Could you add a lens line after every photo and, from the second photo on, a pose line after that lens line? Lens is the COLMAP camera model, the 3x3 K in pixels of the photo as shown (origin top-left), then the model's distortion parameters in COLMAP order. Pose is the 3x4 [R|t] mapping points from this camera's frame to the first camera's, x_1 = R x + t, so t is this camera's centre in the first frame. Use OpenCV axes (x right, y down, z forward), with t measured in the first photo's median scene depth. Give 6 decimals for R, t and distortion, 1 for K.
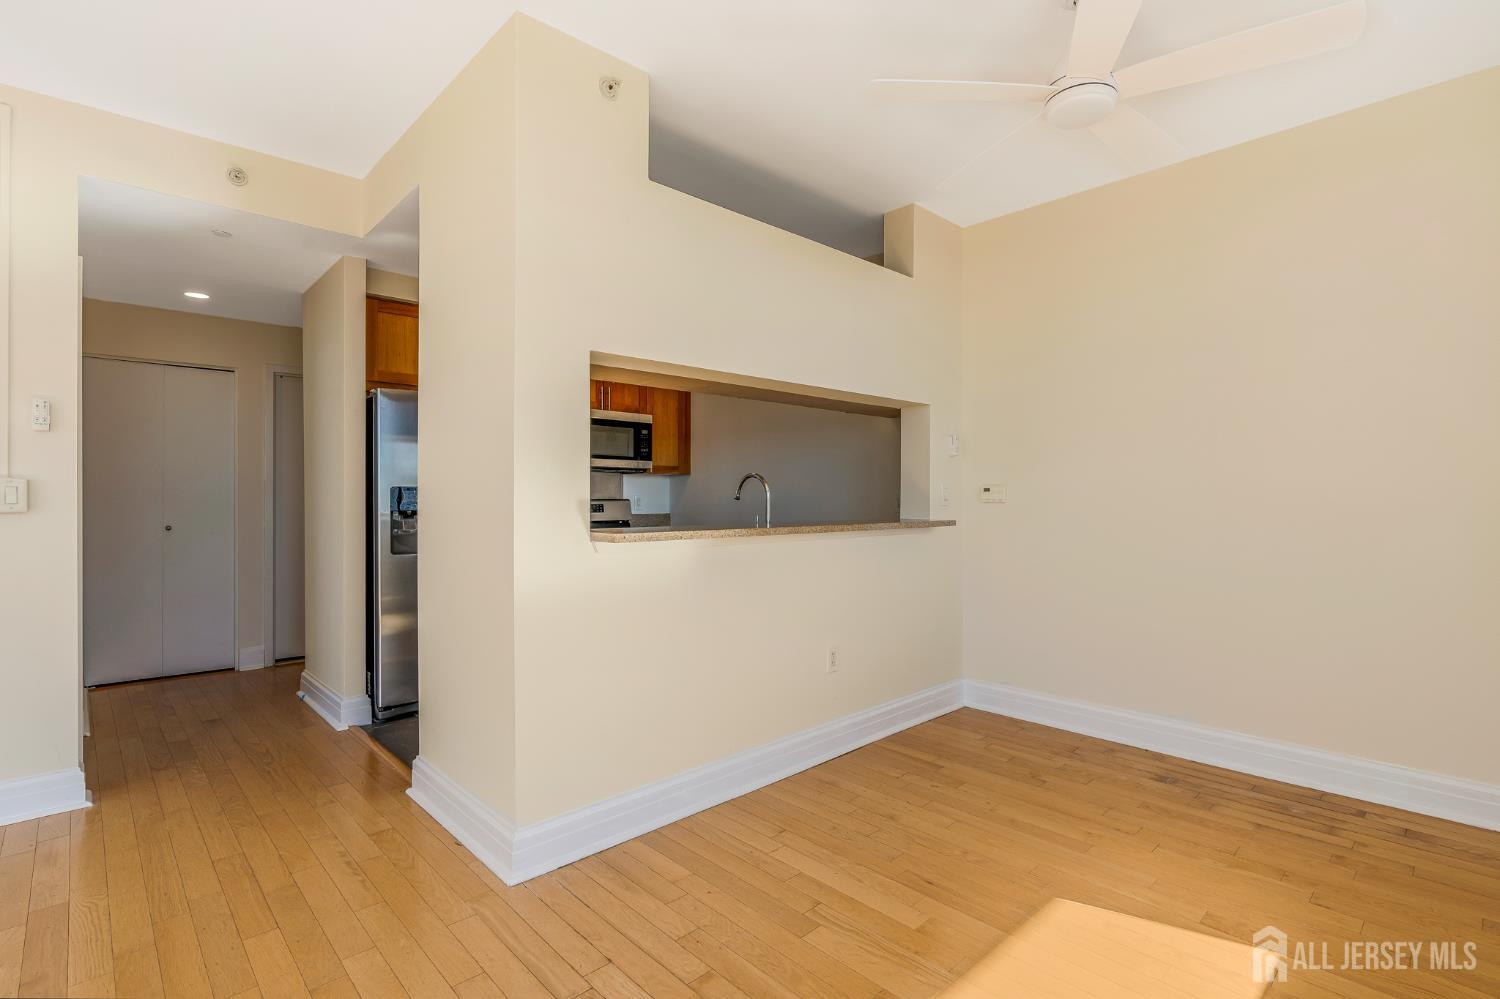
lens RADIAL K [[700.3, 0, 758.0], [0, 700.3, 495.4], [0, 0, 1]] dist [-0.010264, 0.001278]
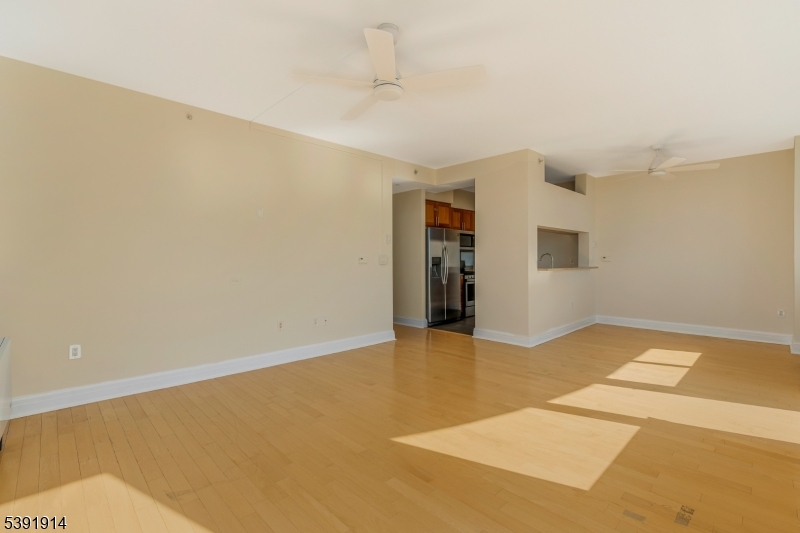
lens RADIAL K [[366.2, 0, 403.8], [0, 366.2, 263.1], [0, 0, 1]] dist [0.001812, 0.000364]
pose [[0.999840, -0.000316, 0.017907, -0.801258], [0.000151, 0.999958, 0.009192, 0.001727], [-0.017909, -0.009188, 0.999797, -0.883413]]
